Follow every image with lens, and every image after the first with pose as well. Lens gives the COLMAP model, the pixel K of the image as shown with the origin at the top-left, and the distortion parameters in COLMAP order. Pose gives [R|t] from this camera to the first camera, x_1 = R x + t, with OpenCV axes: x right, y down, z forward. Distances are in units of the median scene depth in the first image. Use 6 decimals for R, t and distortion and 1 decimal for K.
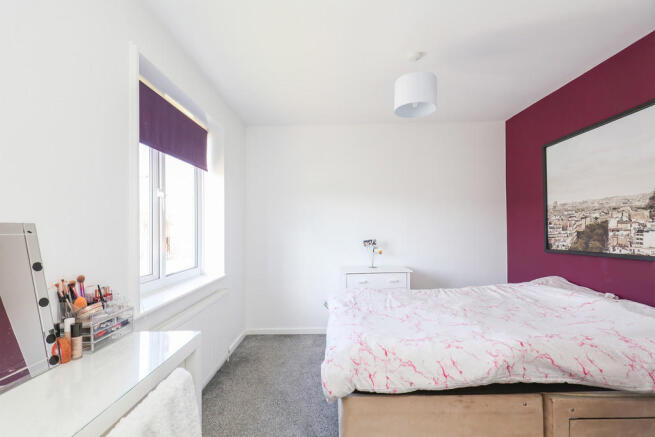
lens RADIAL K [[304.8, 0, 327.7], [0, 304.8, 219.8], [0, 0, 1]] dist [0.003662, 0.000141]
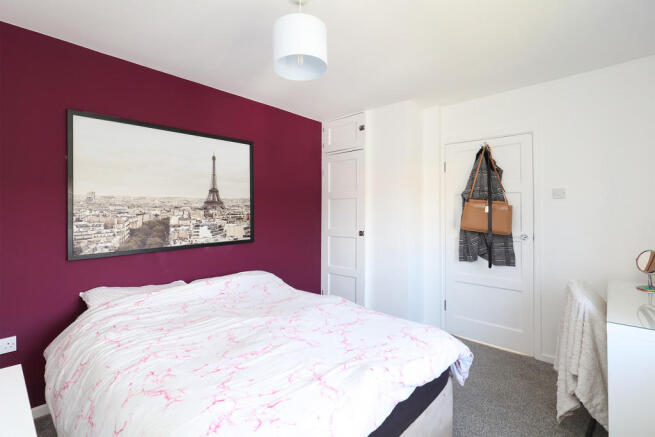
lens RADIAL K [[304.8, 0, 326.5], [0, 304.8, 217.9], [0, 0, 1]] dist [0.003662, 0.000141]
pose [[-0.744221, 0.002548, 0.667928, -0.250554], [-0.009232, 0.999858, -0.014101, 0.013574], [-0.667869, -0.016660, -0.744092, 1.410896]]
